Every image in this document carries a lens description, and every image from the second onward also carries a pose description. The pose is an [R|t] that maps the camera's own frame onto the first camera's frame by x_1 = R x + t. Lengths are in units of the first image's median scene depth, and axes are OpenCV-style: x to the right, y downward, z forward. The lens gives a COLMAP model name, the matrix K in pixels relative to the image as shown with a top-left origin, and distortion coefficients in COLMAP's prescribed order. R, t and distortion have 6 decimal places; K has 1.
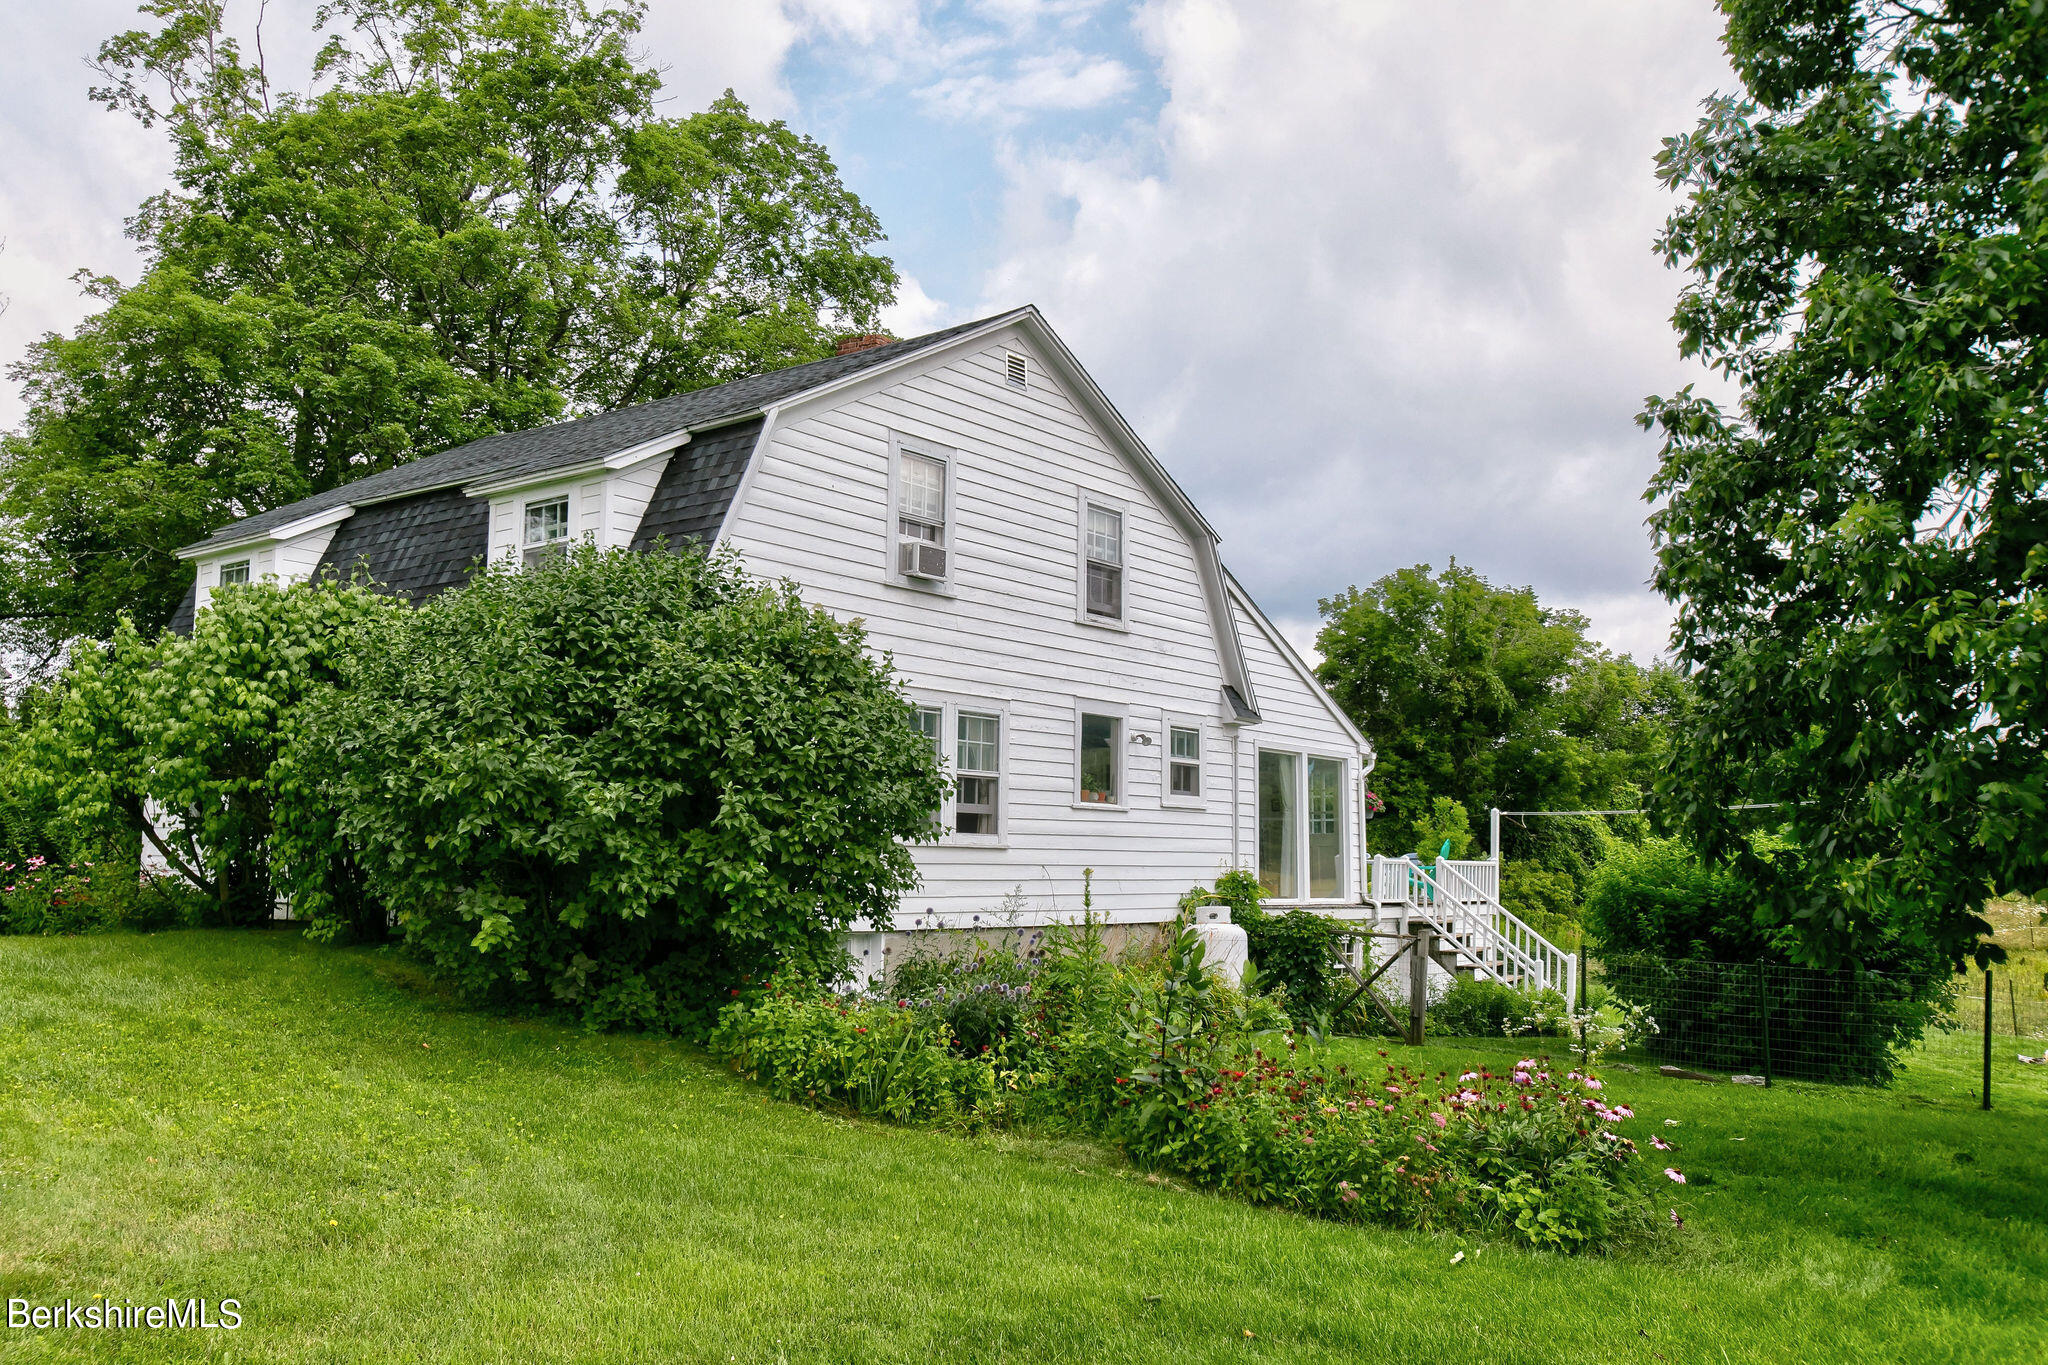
lens RADIAL K [[1799.0, 0, 1024.0], [0, 1799.0, 682.5], [0, 0, 1]] dist [-0.002482, -0.009112]
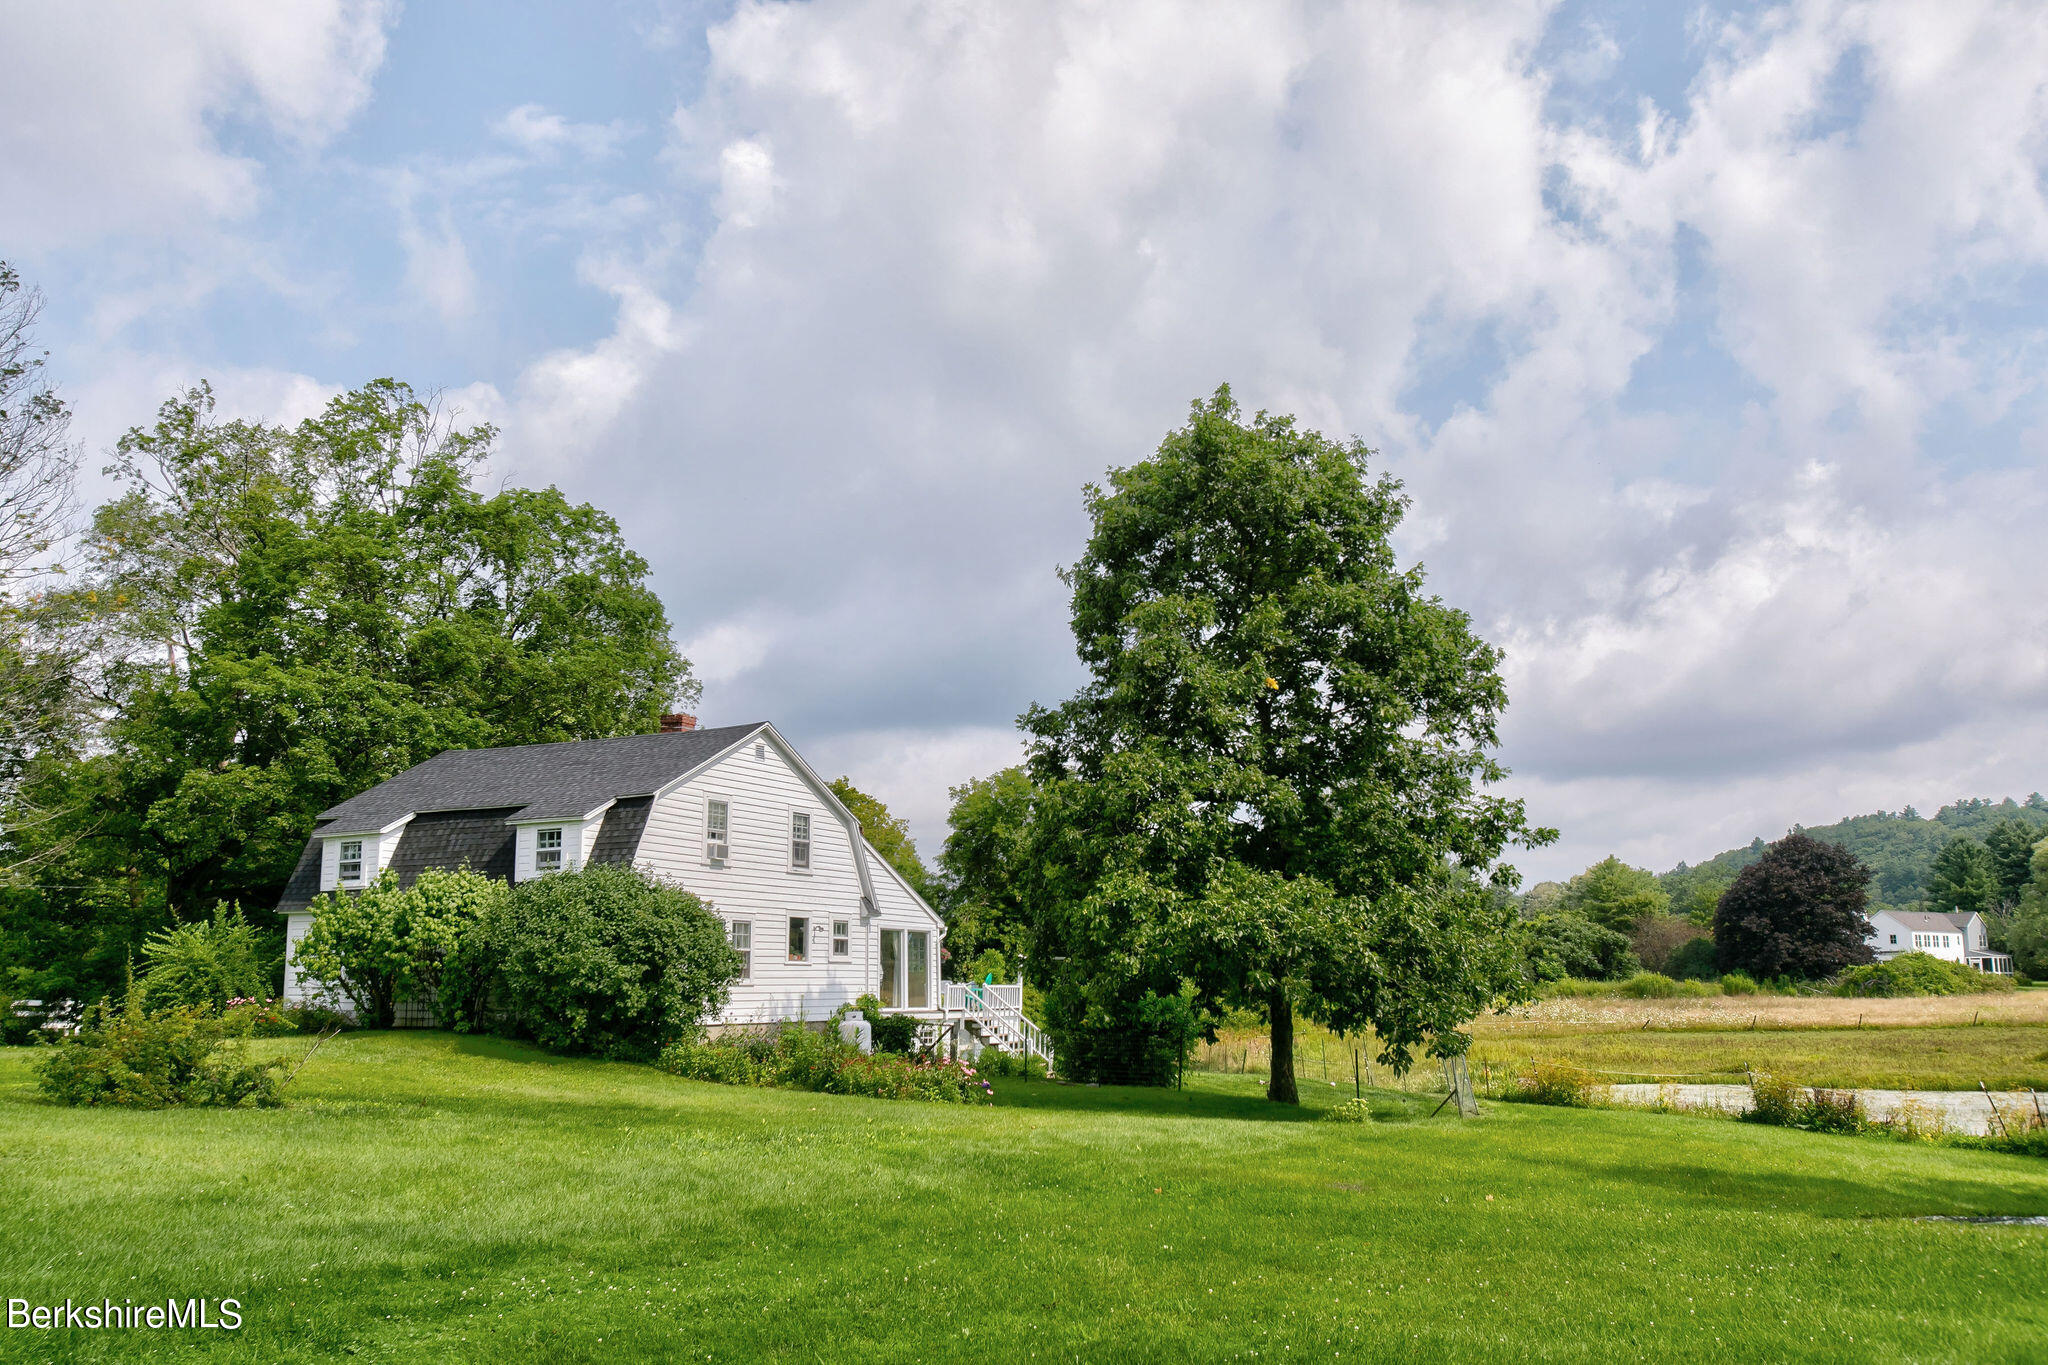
lens RADIAL K [[1799.0, 0, 1024.0], [0, 1799.0, 682.5], [0, 0, 1]] dist [-0.002482, -0.009112]
pose [[0.983658, 0.015270, 0.179397, -0.073532], [-0.003629, 0.997876, -0.065042, -0.112057], [-0.180009, 0.063328, 0.981624, -1.024793]]
